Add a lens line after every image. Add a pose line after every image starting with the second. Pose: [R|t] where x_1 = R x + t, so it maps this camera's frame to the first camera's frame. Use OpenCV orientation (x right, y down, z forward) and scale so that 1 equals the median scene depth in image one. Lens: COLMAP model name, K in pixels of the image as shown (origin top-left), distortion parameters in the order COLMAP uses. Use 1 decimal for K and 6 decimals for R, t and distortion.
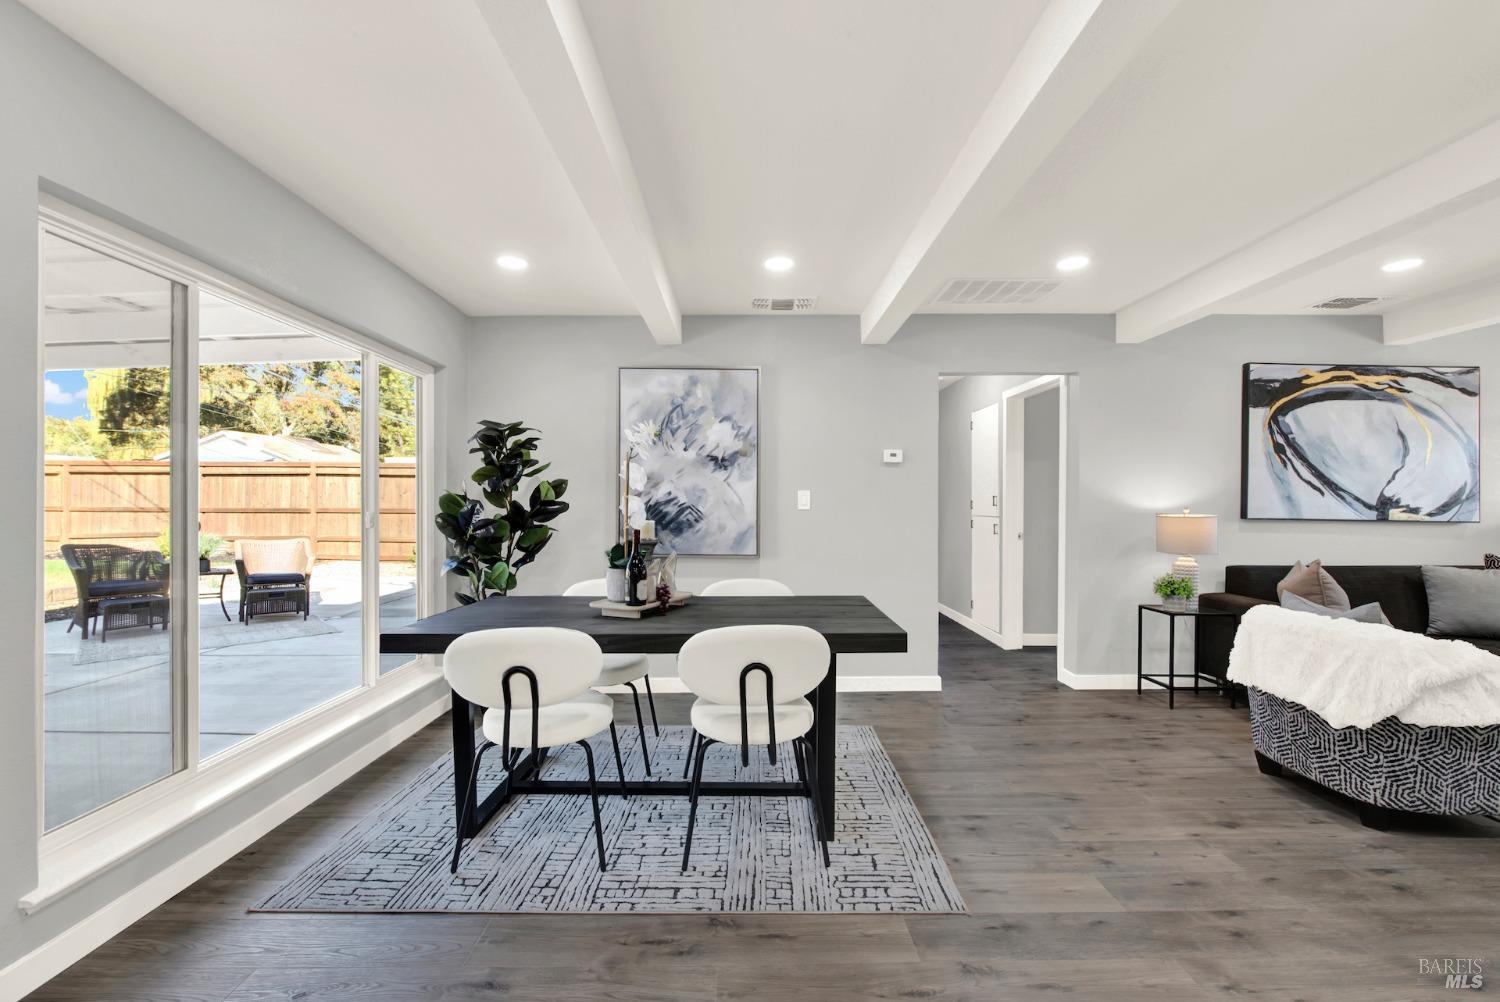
lens RADIAL K [[606.2, 0, 750.0], [0, 606.2, 501.0], [0, 0, 1]] dist [0.000934, -0.000366]
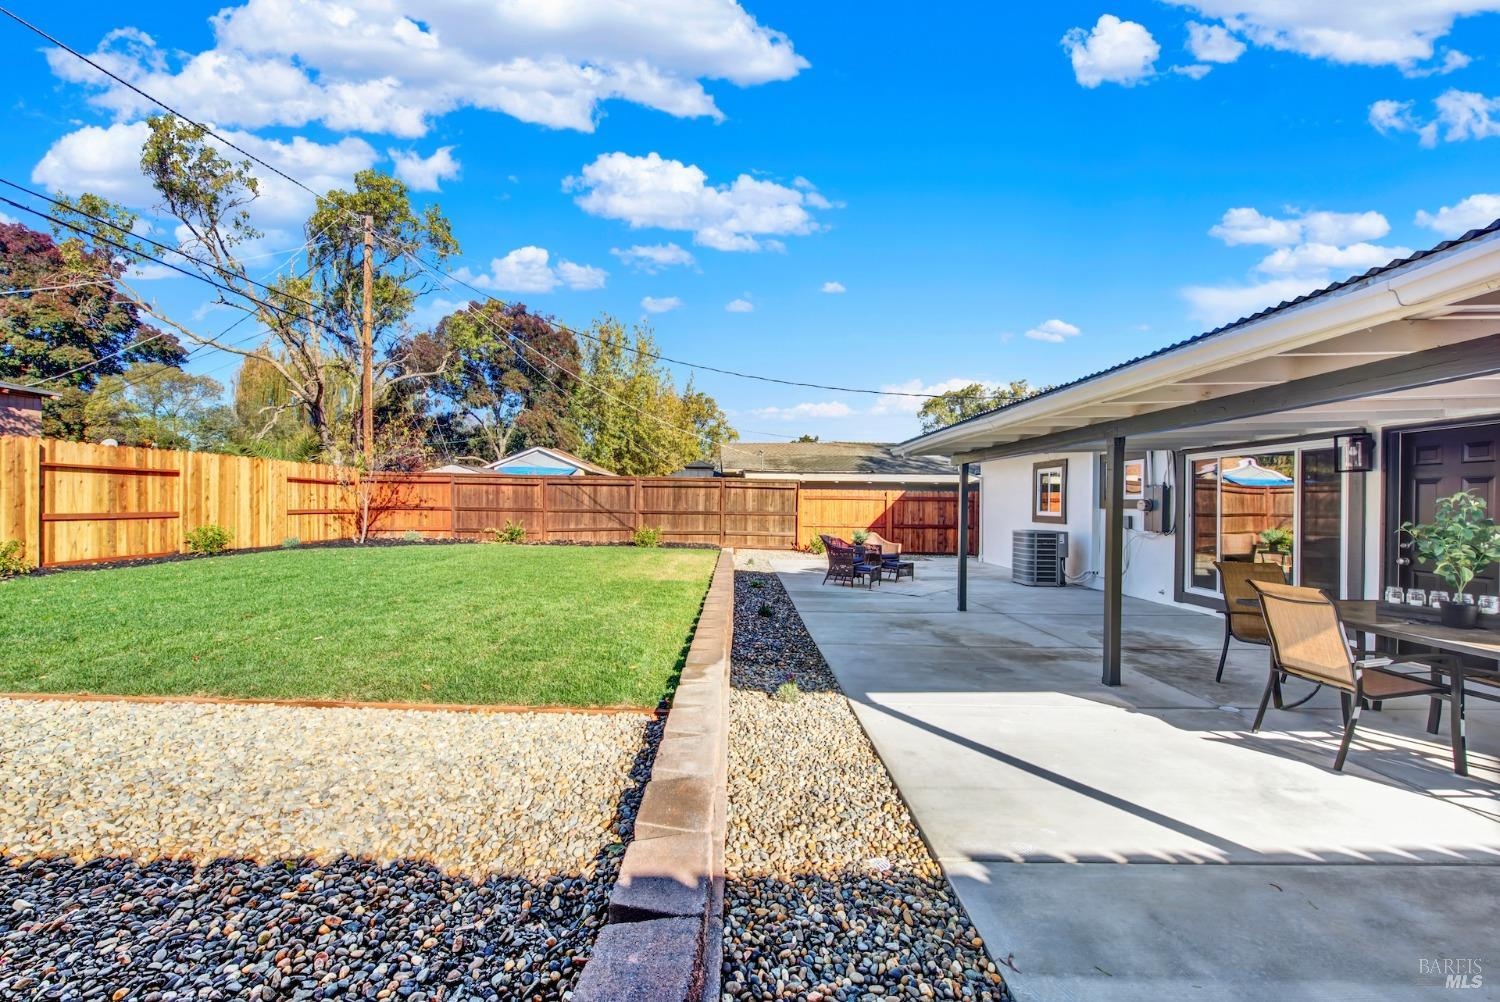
lens RADIAL K [[596.1, 0, 748.4], [0, 596.1, 505.1], [0, 0, 1]] dist [0.003711, -0.003010]
pose [[0.999862, 0.009254, 0.013819, -0.693955], [-0.009348, 0.999933, 0.006819, -0.012615], [-0.013755, -0.006947, 0.999881, -0.360127]]
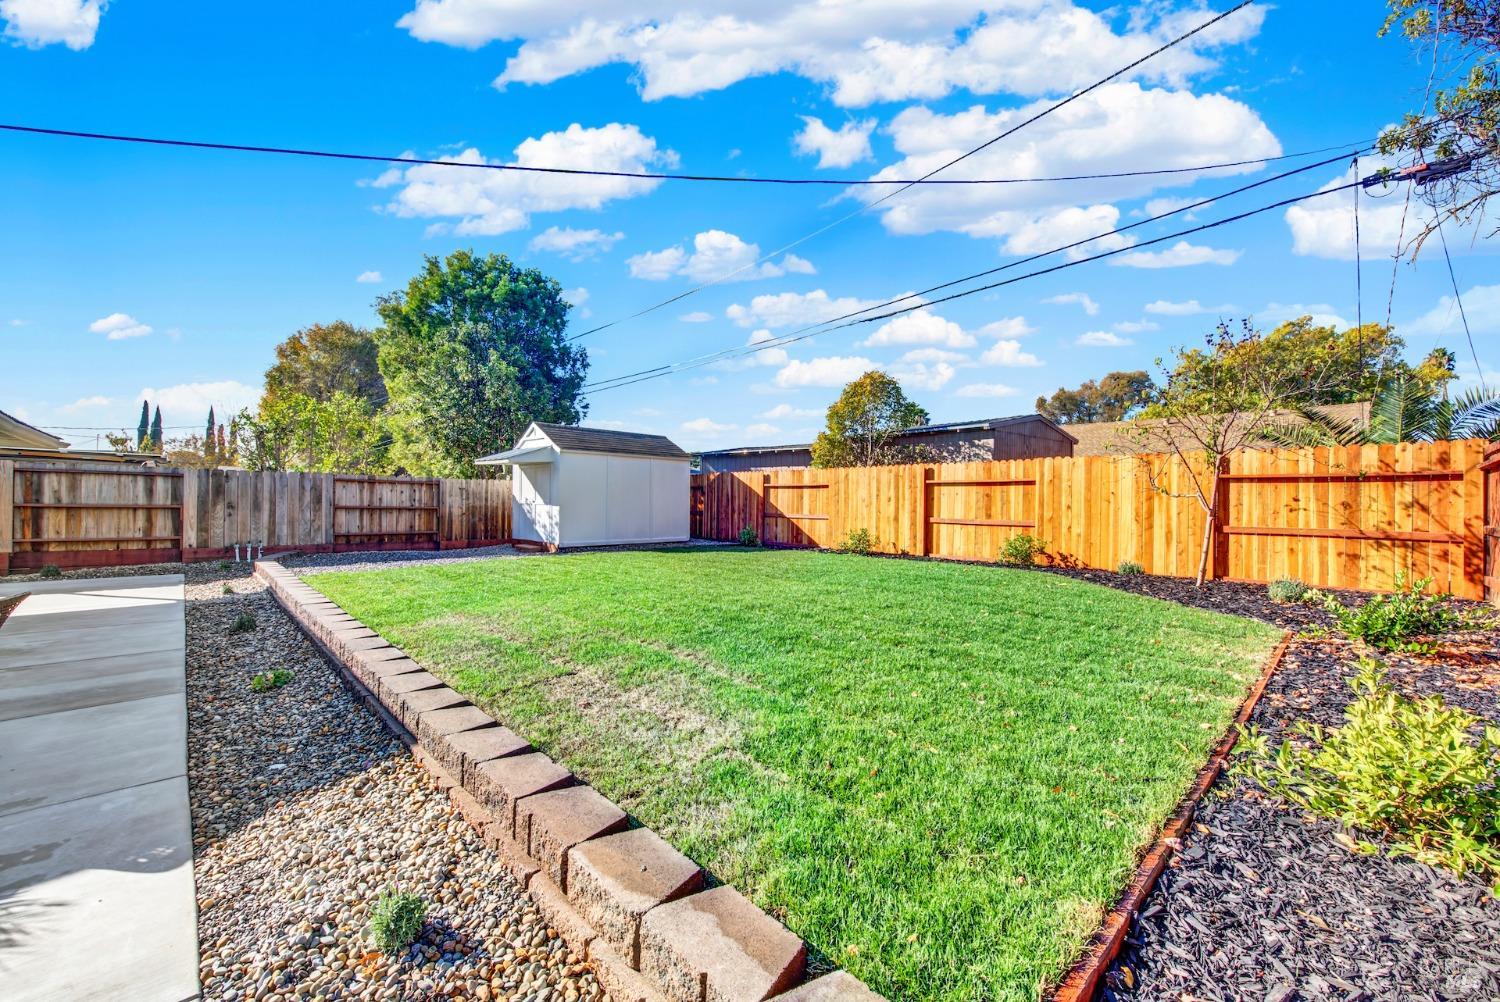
lens RADIAL K [[596.1, 0, 748.4], [0, 596.1, 505.1], [0, 0, 1]] dist [0.003711, -0.003010]
pose [[-0.730516, -0.008668, -0.682840, -0.631583], [-0.010880, 0.999940, -0.001053, -0.006680], [0.682809, 0.006660, -0.730567, 0.934588]]
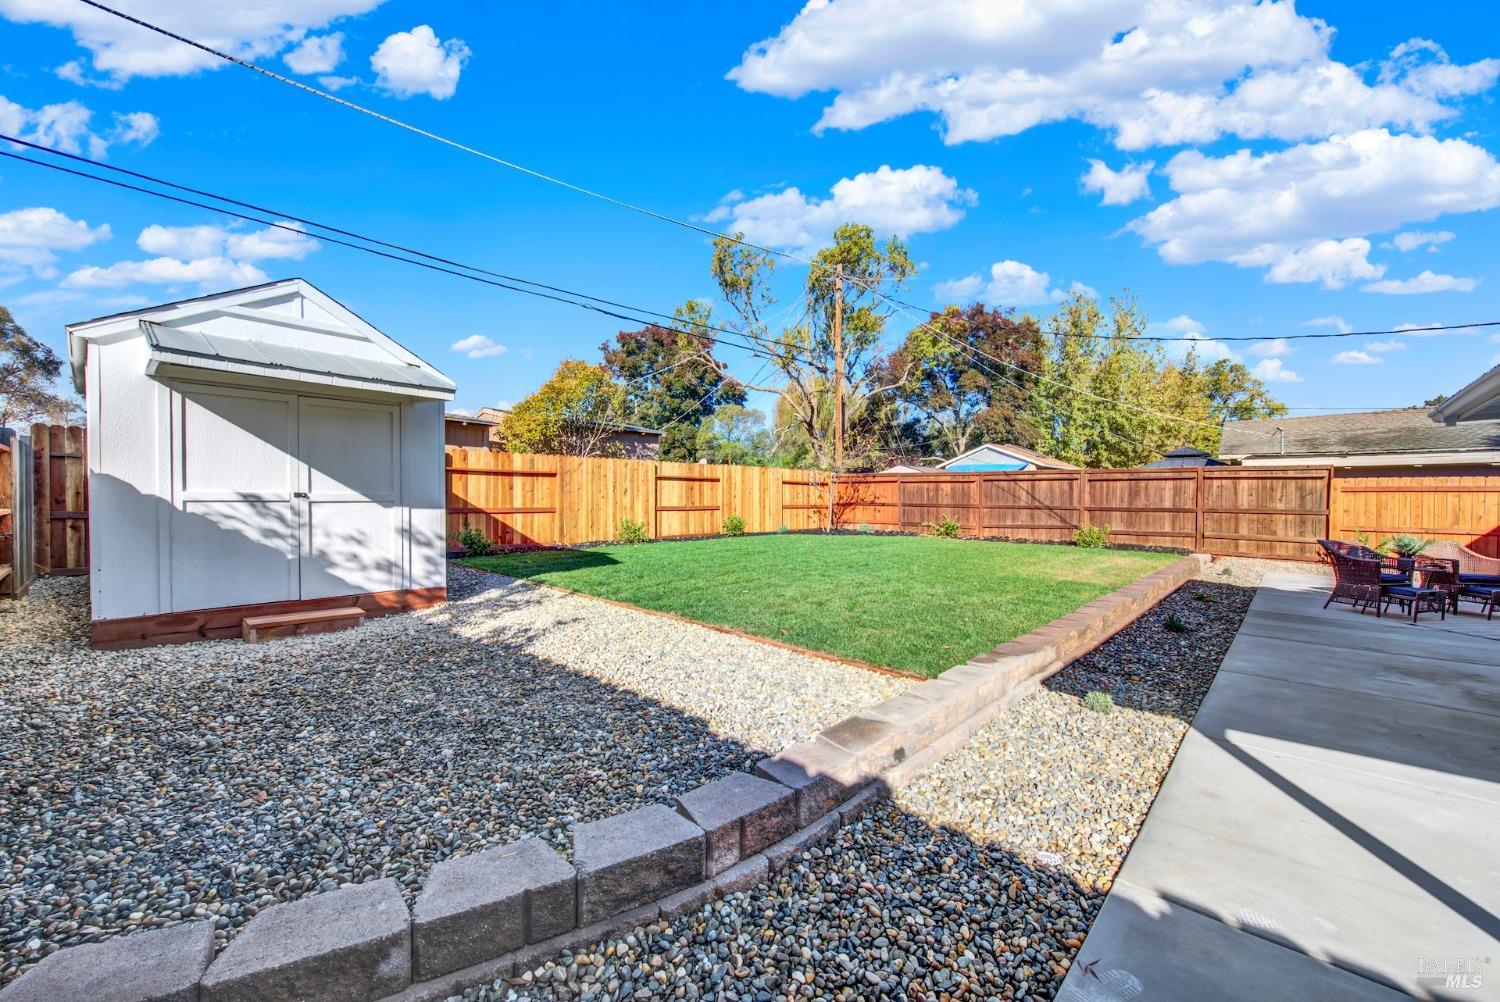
lens RADIAL K [[596.1, 0, 748.4], [0, 596.1, 505.1], [0, 0, 1]] dist [0.003711, -0.003010]
pose [[0.727925, 0.010842, -0.685571, -0.583636], [-0.001452, 0.999897, 0.014271, -0.009031], [0.685655, -0.009393, 0.727866, -0.369257]]
